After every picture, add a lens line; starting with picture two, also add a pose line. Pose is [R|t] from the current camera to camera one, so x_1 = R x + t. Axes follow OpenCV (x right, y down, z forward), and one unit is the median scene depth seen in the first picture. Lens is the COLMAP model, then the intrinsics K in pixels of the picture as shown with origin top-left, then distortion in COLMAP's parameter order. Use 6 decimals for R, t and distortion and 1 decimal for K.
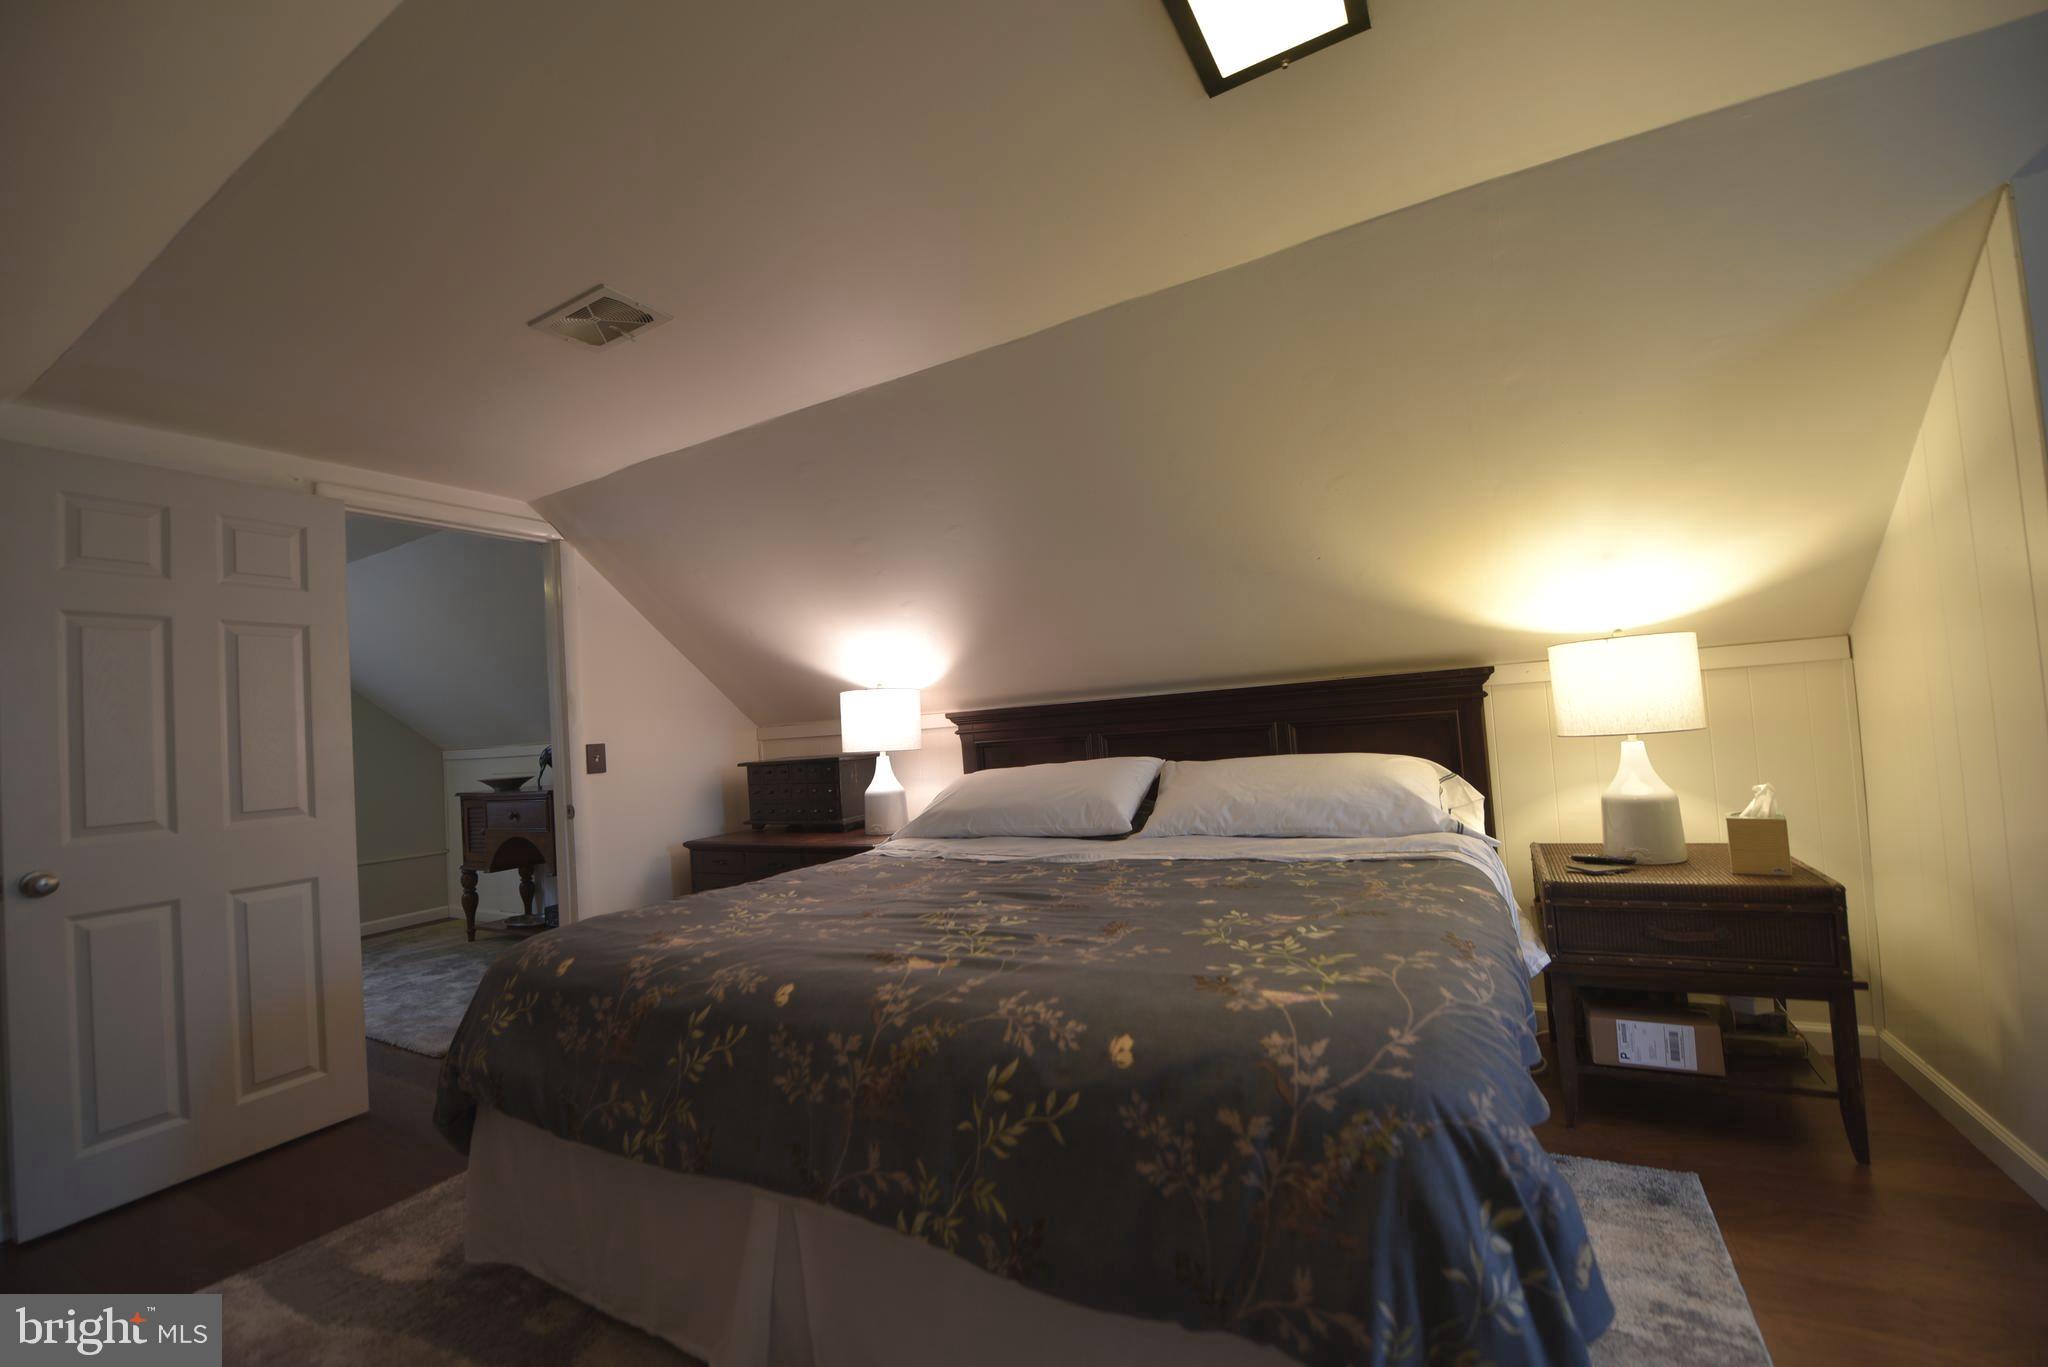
lens RADIAL K [[809.4, 0, 1029.7], [0, 809.4, 689.2], [0, 0, 1]] dist [-0.017116, -0.002360]
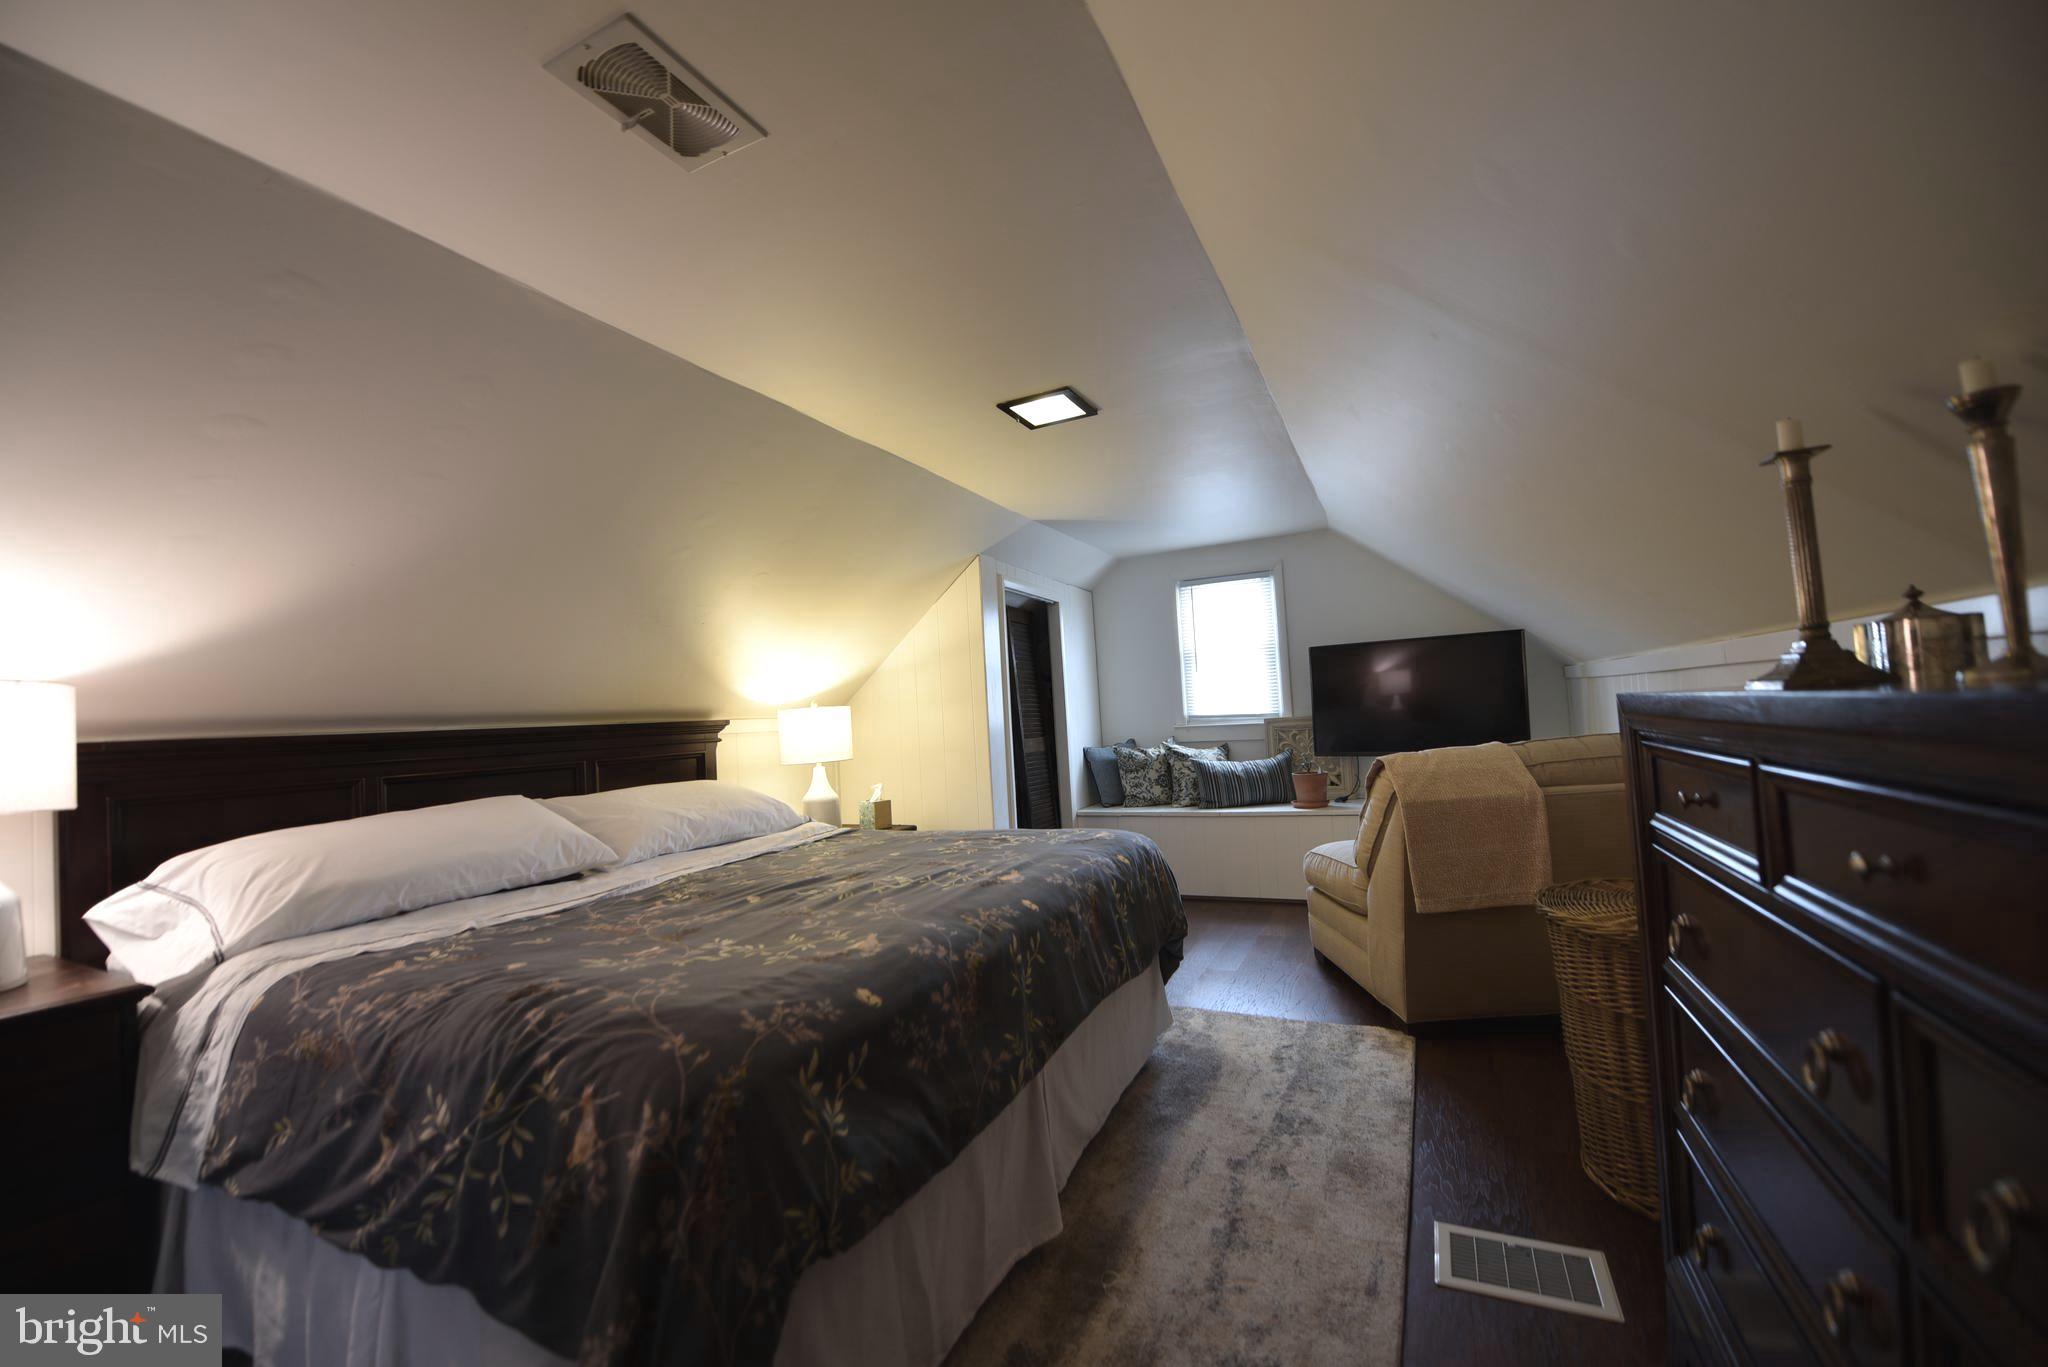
lens RADIAL K [[809.4, 0, 1021.8], [0, 809.4, 678.0], [0, 0, 1]] dist [-0.017116, -0.002360]
pose [[-0.044883, 0.126658, 0.990931, -1.329317], [0.021078, 0.991829, -0.125818, 0.134089], [-0.998770, 0.015239, -0.047186, 0.840185]]
